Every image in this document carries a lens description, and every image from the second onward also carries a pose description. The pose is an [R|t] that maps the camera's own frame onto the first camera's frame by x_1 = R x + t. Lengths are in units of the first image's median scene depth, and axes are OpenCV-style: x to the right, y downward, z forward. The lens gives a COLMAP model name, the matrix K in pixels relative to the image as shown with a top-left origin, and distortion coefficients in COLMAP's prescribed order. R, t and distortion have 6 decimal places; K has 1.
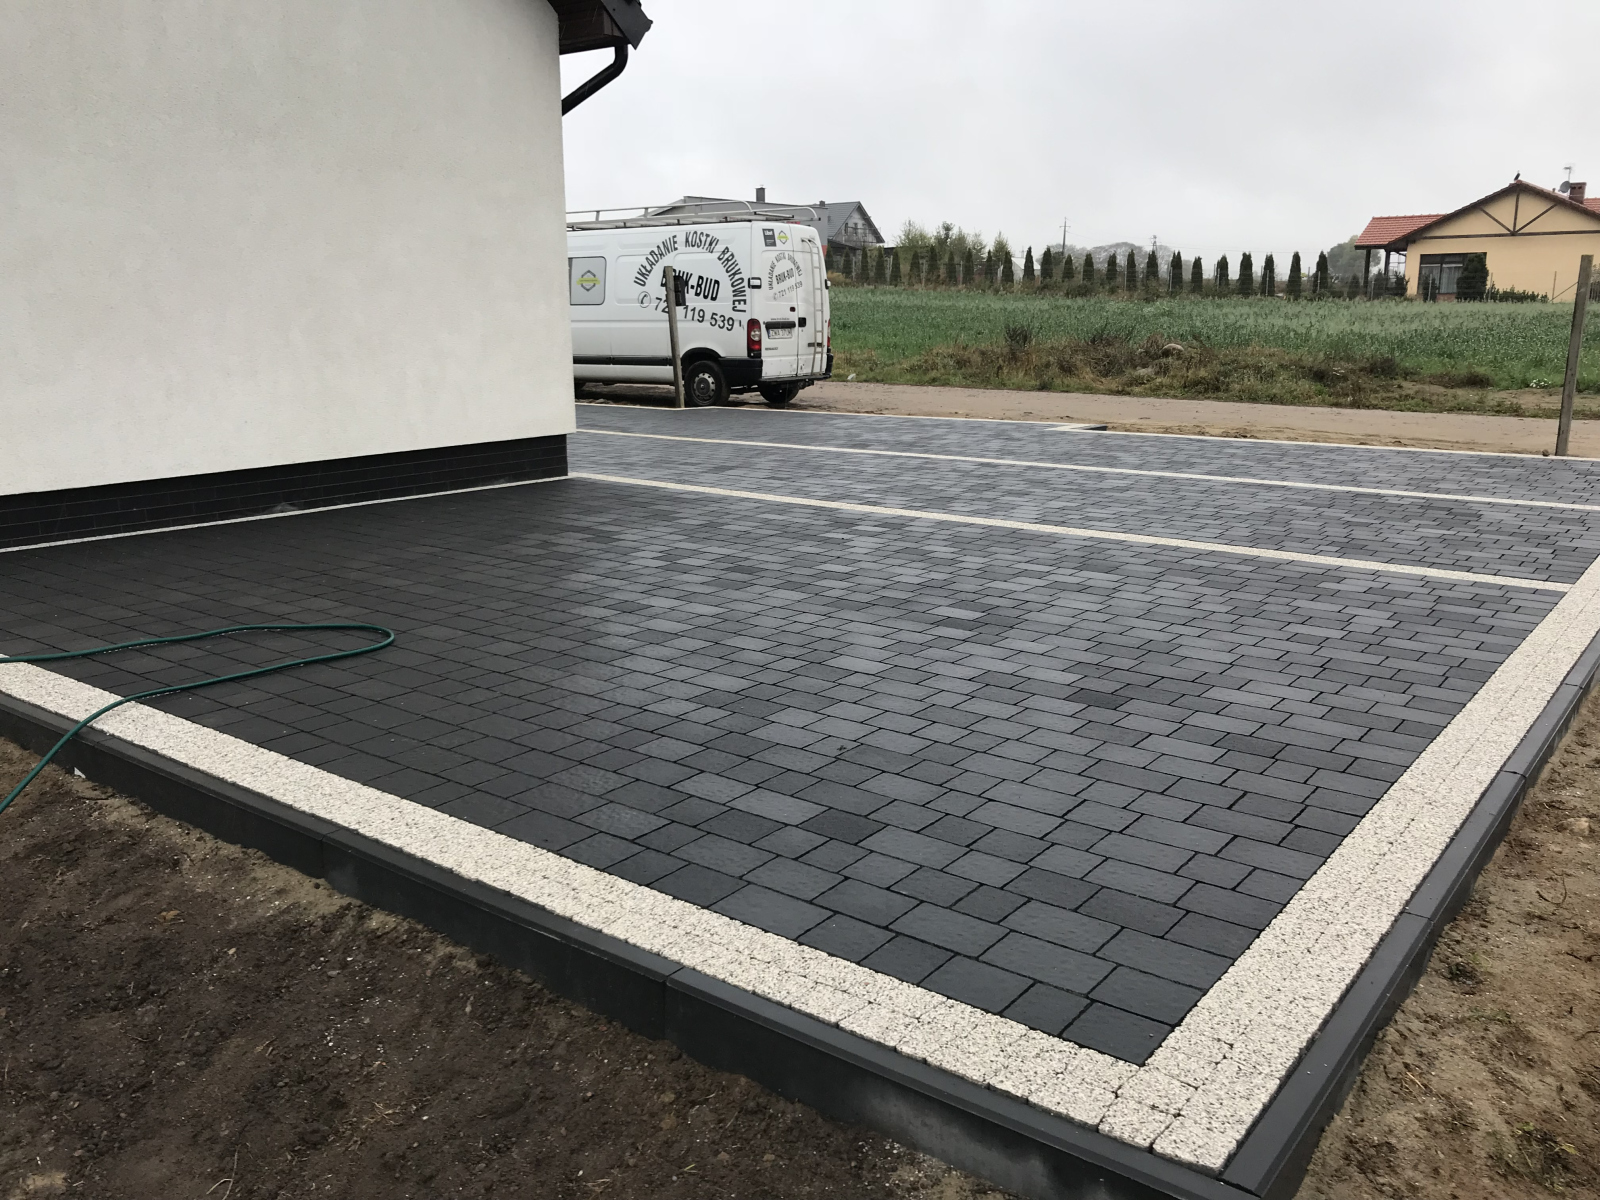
lens RADIAL K [[1300.0, 0, 802.8], [0, 1300.0, 600.6], [0, 0, 1]] dist [0.017942, -0.018545]
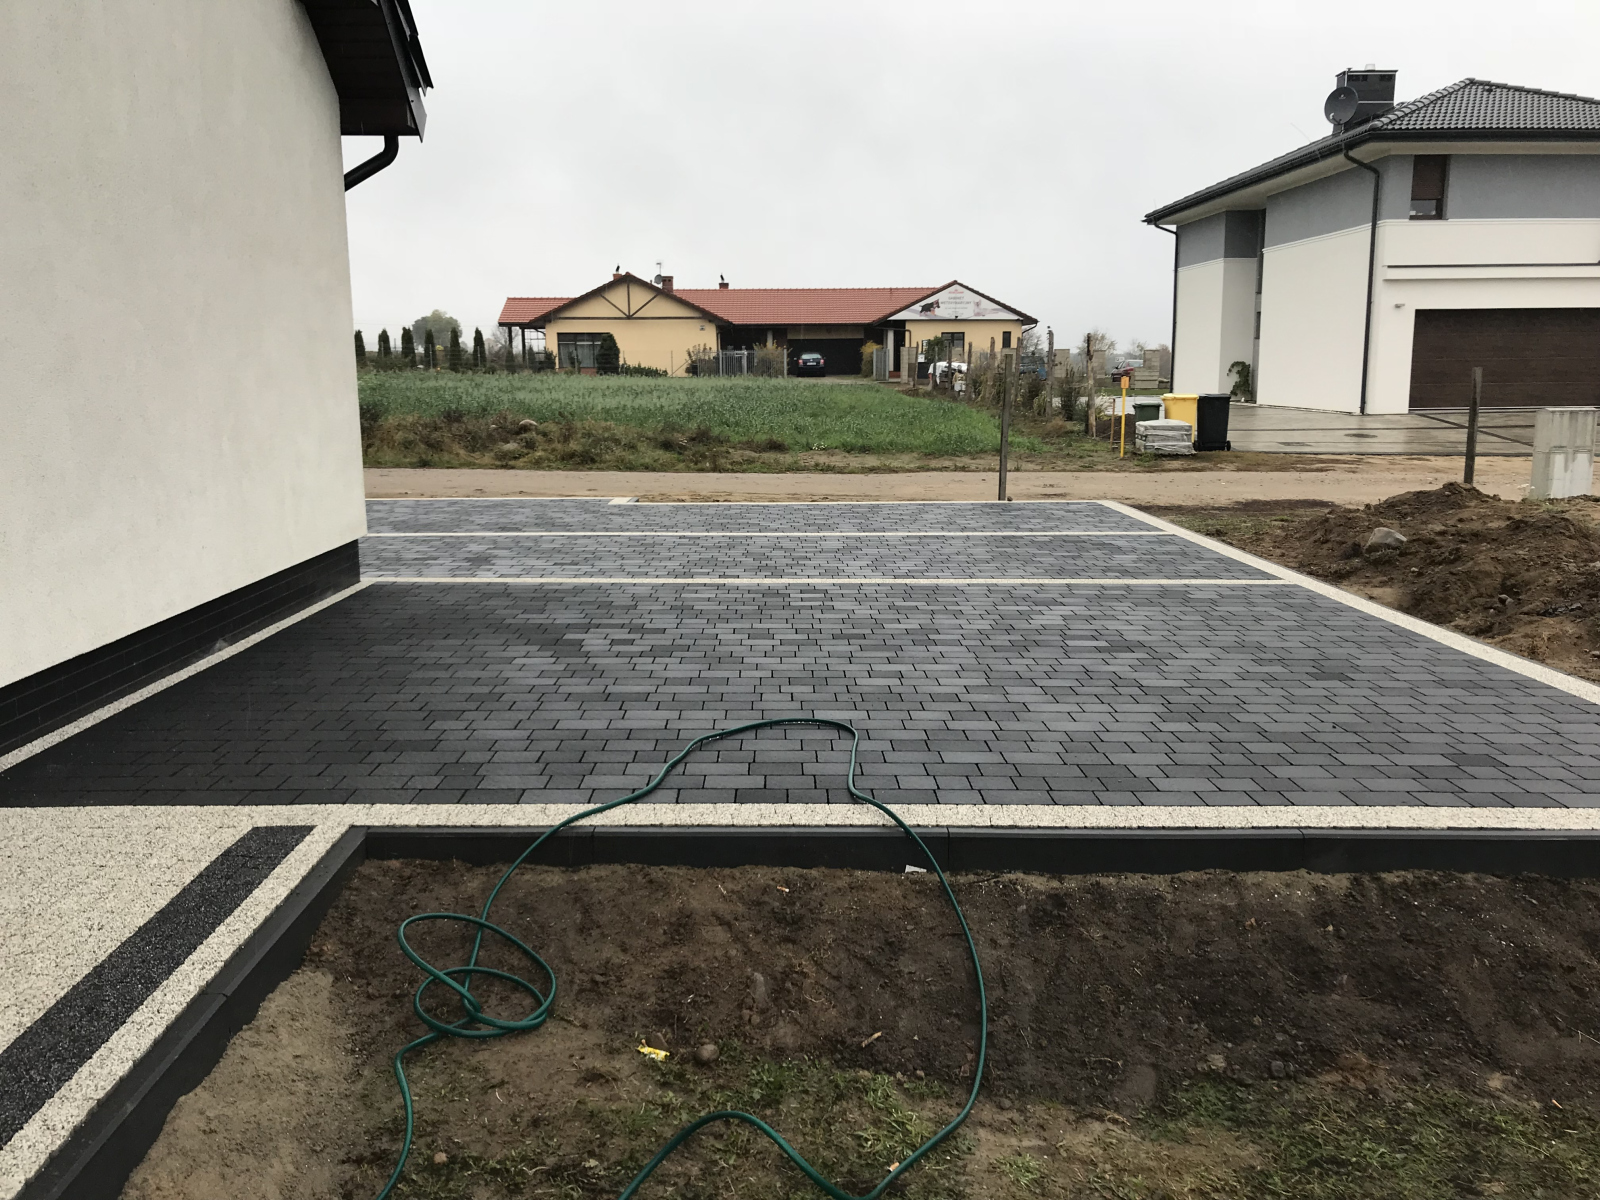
lens RADIAL K [[1300.0, 0, 803.6], [0, 1300.0, 593.2], [0, 0, 1]] dist [0.017942, -0.018545]
pose [[0.791329, -0.098752, 0.603362, -0.208432], [0.132864, 0.991061, -0.012049, -0.014783], [-0.596779, 0.089700, 0.797376, 0.033128]]
